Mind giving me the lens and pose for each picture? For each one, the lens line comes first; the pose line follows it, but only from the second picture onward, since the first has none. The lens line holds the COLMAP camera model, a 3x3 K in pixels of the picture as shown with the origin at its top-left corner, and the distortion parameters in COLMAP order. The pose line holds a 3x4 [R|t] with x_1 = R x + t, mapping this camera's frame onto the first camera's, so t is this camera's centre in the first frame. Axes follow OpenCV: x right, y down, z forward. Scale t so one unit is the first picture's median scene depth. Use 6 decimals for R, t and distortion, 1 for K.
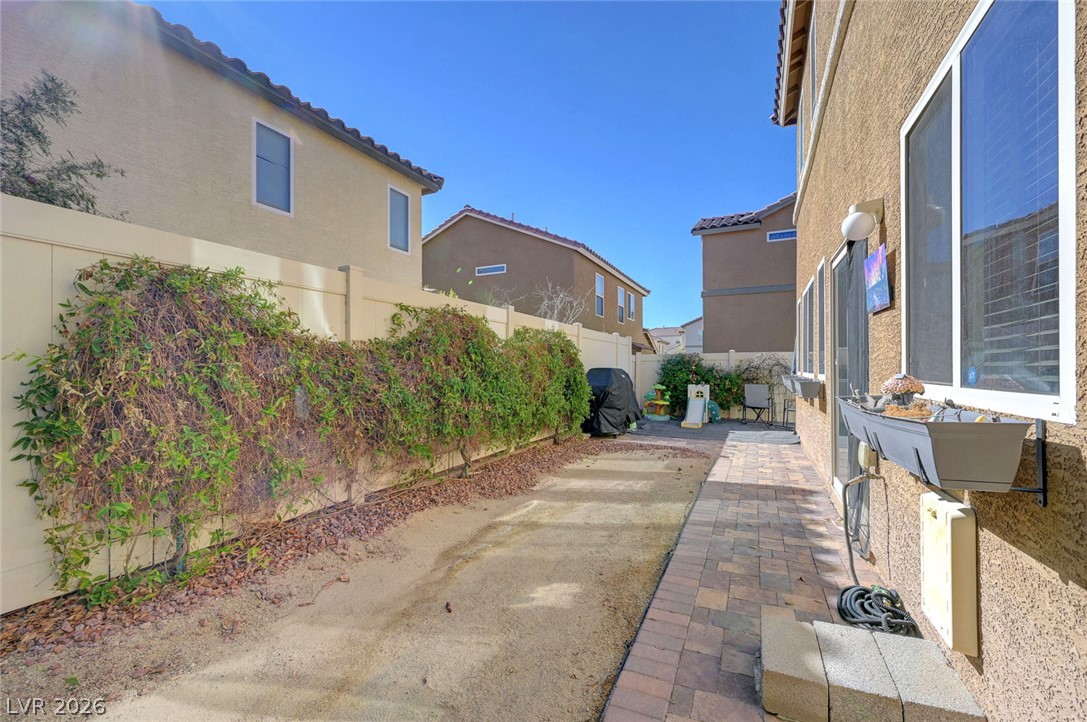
lens RADIAL K [[445.8, 0, 545.3], [0, 445.8, 366.1], [0, 0, 1]] dist [-0.000315, 0.000041]
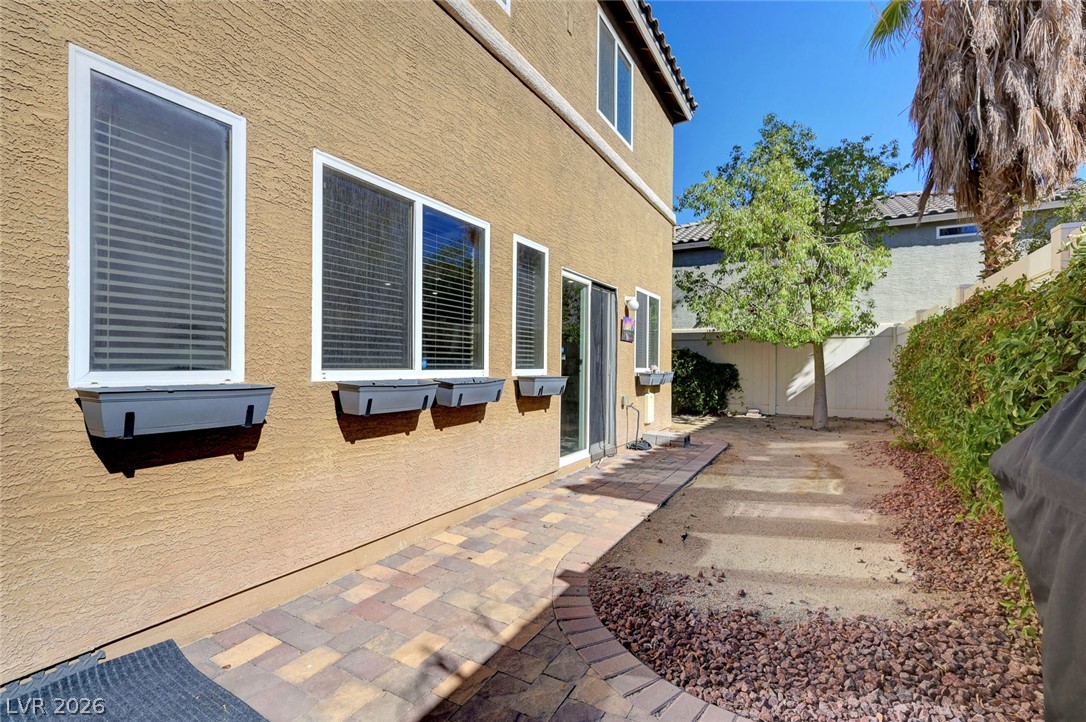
lens RADIAL K [[486.9, 0, 548.7], [0, 486.9, 363.8], [0, 0, 1]] dist [-0.002891, -0.000081]
pose [[-0.997808, -0.011549, 0.065164, 0.585716], [-0.011794, 0.999925, -0.003367, 0.011249], [-0.065120, -0.004128, -0.997869, 2.201345]]
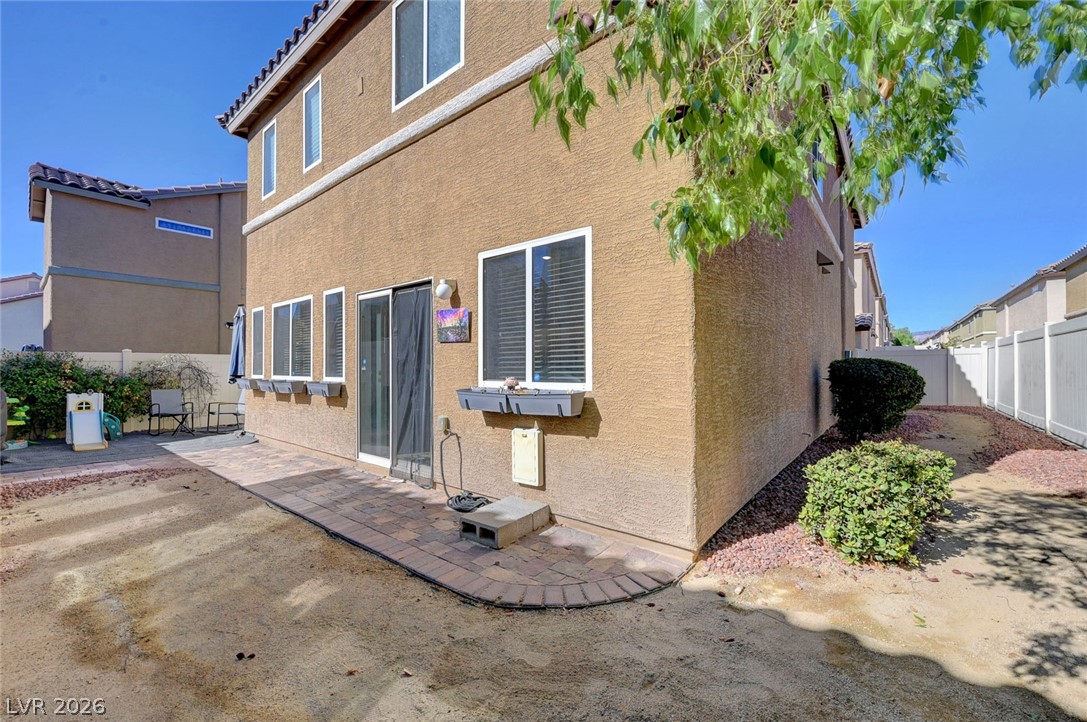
lens RADIAL K [[436.6, 0, 548.3], [0, 436.6, 365.2], [0, 0, 1]] dist [0.000399, 0.000022]
pose [[0.231135, 0.005302, 0.972907, -0.511058], [-0.002727, 0.999985, -0.004802, -0.013554], [-0.972918, -0.001543, 0.231146, 0.127886]]
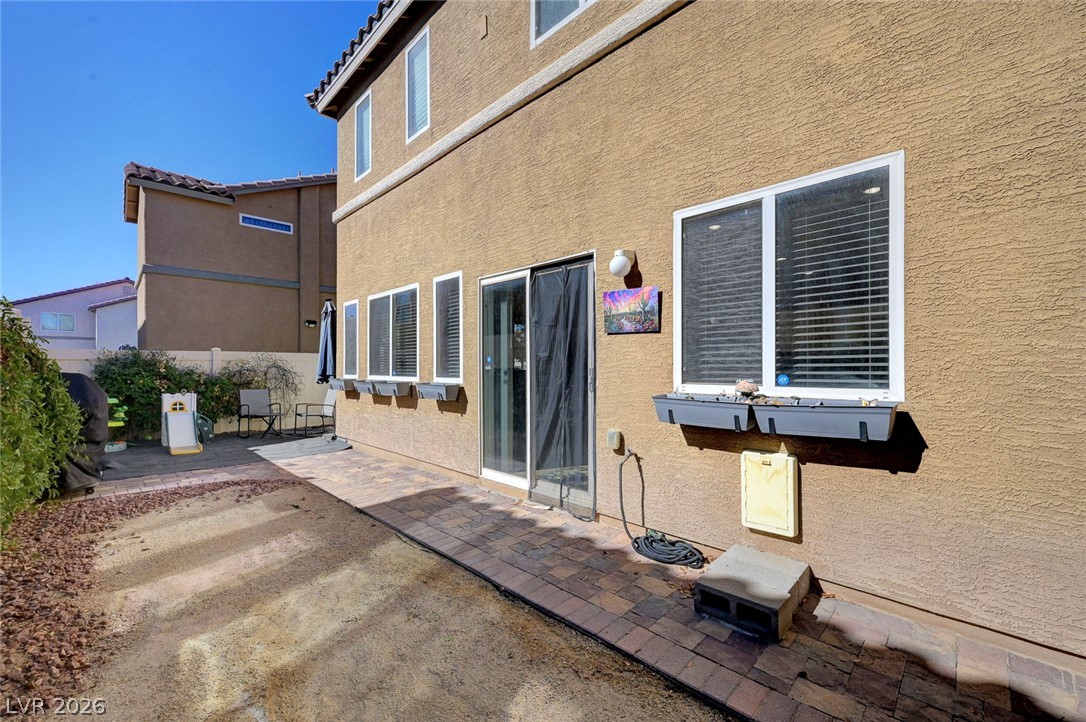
lens RADIAL K [[442.9, 0, 548.1], [0, 442.9, 368.4], [0, 0, 1]] dist [-0.000352, -0.000049]
pose [[0.332302, -0.003036, 0.943168, -0.359832], [-0.002648, 0.999988, 0.004152, -0.011329], [-0.943169, -0.003878, 0.332290, 0.458133]]
